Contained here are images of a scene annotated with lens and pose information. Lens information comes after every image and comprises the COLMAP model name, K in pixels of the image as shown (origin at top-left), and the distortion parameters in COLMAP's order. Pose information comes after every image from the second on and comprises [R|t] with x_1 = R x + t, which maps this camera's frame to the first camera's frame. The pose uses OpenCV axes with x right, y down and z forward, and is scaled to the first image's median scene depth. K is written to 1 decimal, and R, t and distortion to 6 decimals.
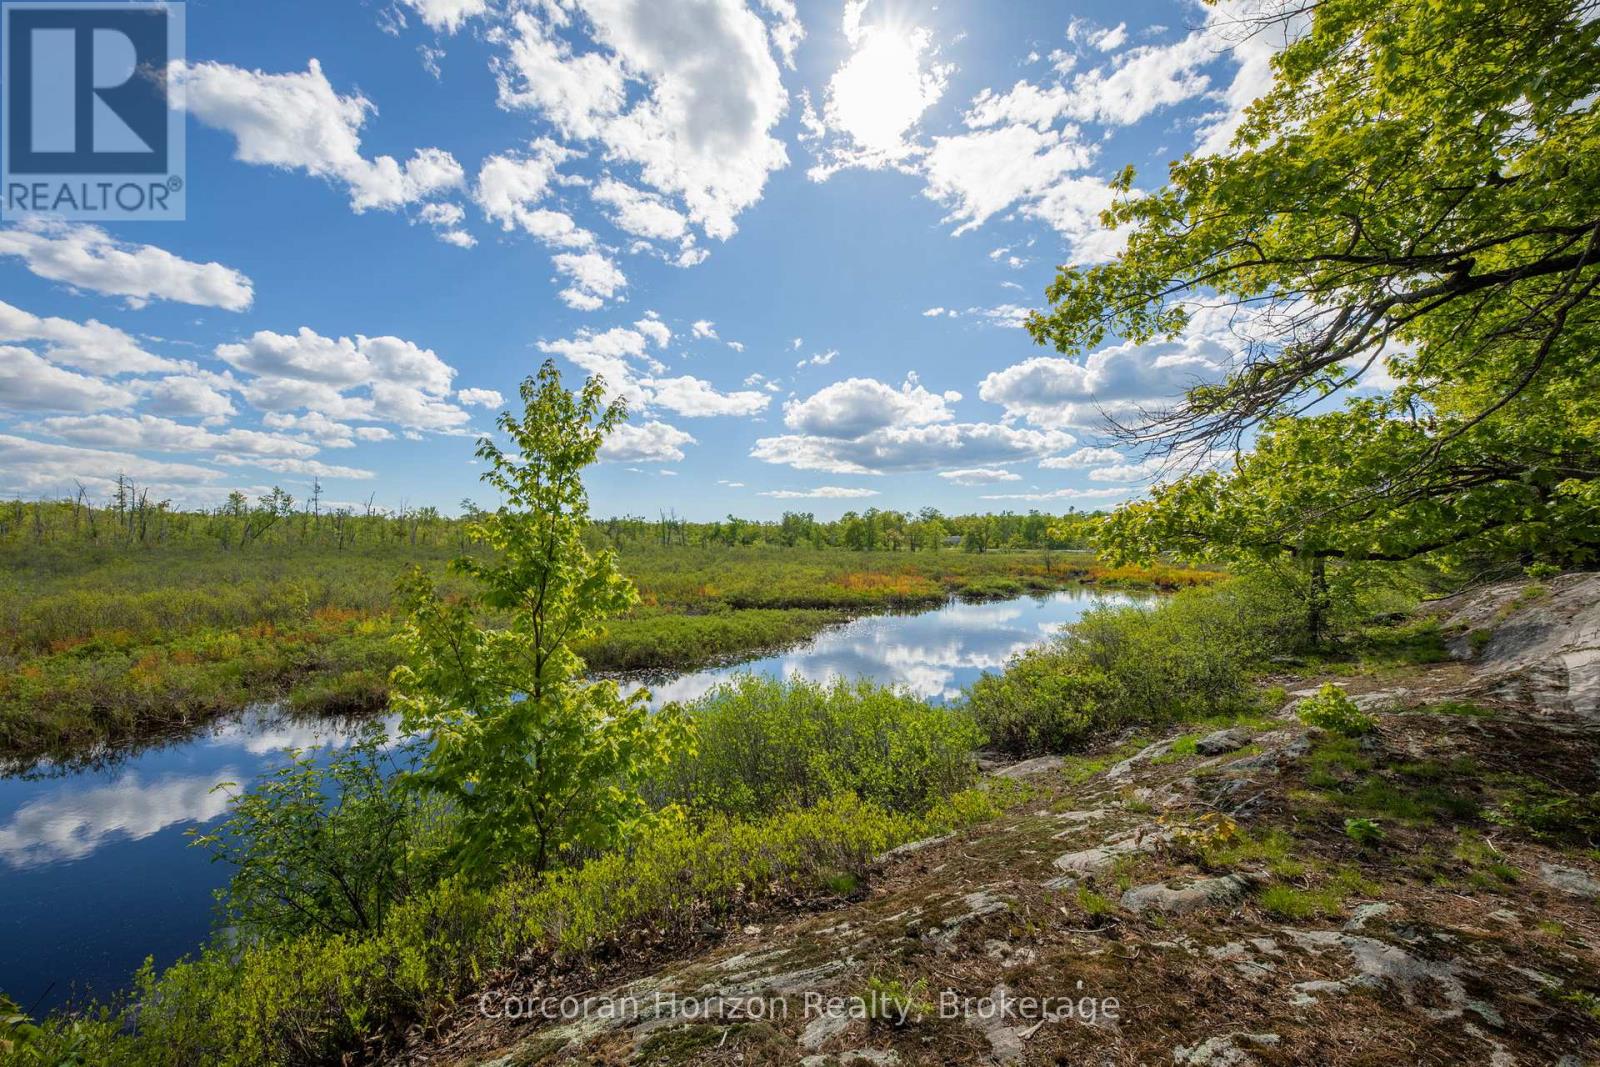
lens RADIAL K [[536.3, 0, 800.0], [0, 536.3, 540.2], [0, 0, 1]] dist [-0.011242, -0.001261]
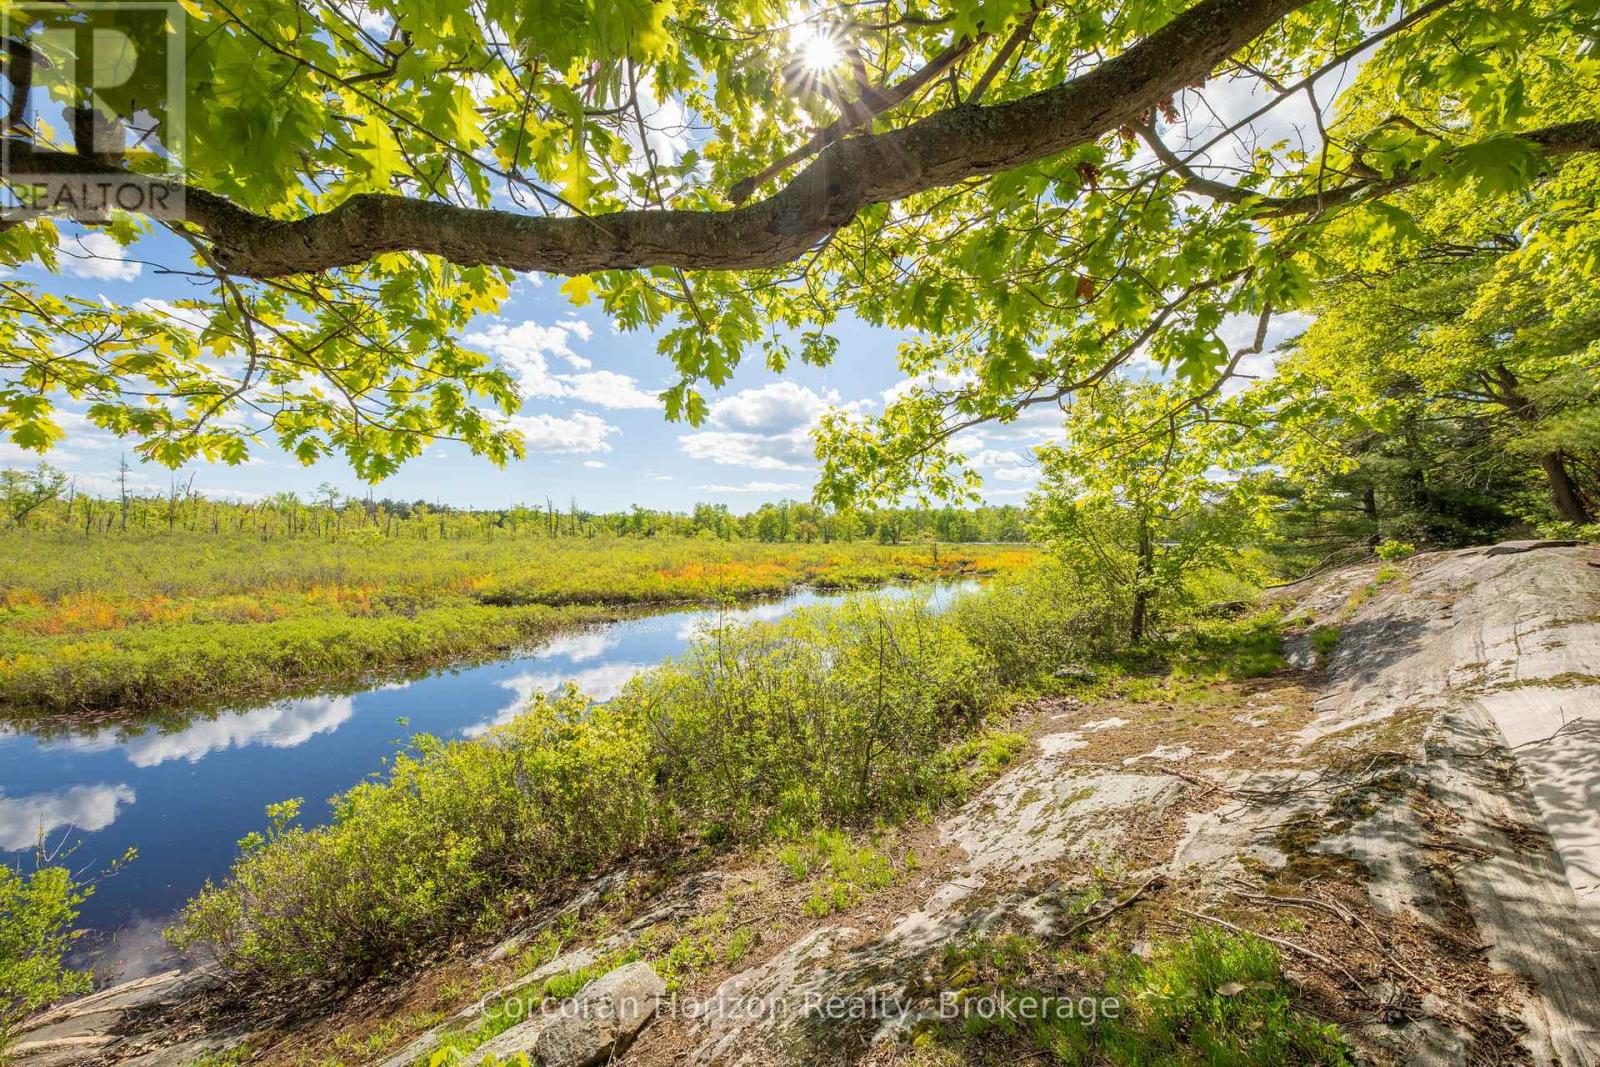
lens RADIAL K [[536.3, 0, 798.3], [0, 536.3, 537.1], [0, 0, 1]] dist [-0.011242, -0.001261]
pose [[0.992181, 0.003271, 0.124765, 0.372831], [-0.003968, 0.999978, 0.005338, 0.037247], [-0.124745, -0.005792, 0.992172, 0.282855]]
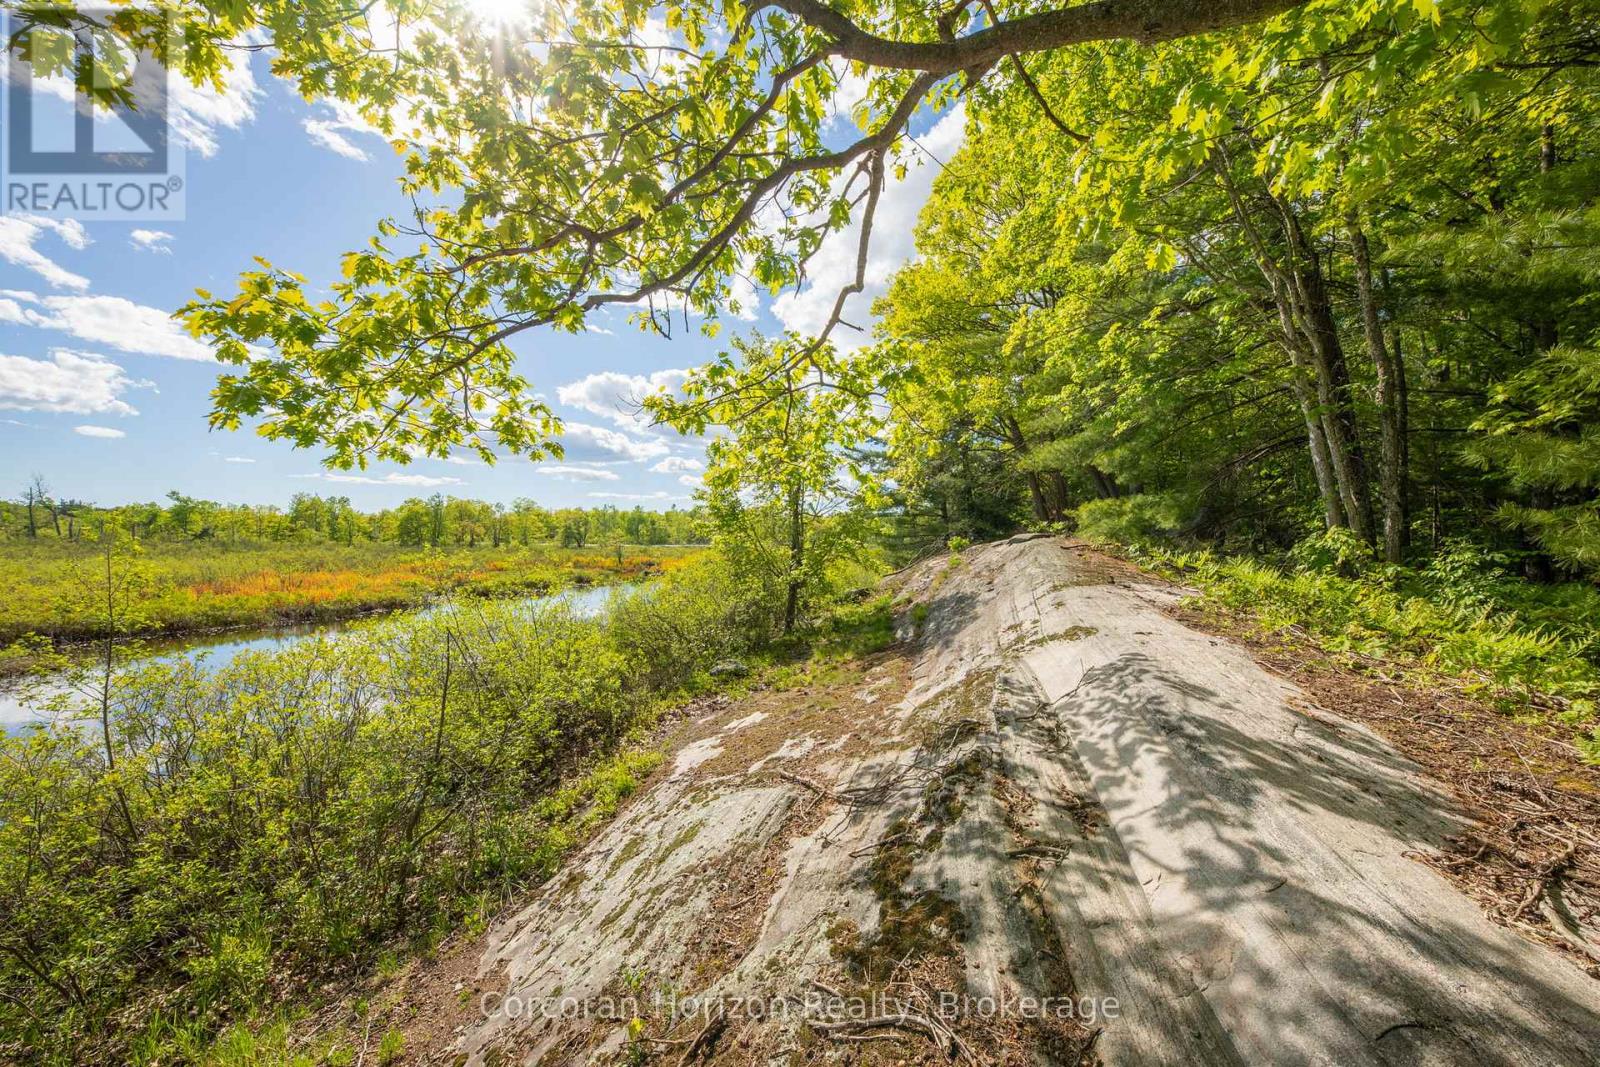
lens RADIAL K [[536.3, 0, 802.6], [0, 536.3, 540.9], [0, 0, 1]] dist [-0.011242, -0.001261]
pose [[0.769636, 0.001534, 0.638481, 0.438620], [-0.004693, 0.999984, 0.003255, 0.049596], [-0.638466, -0.005502, 0.769631, 0.333199]]
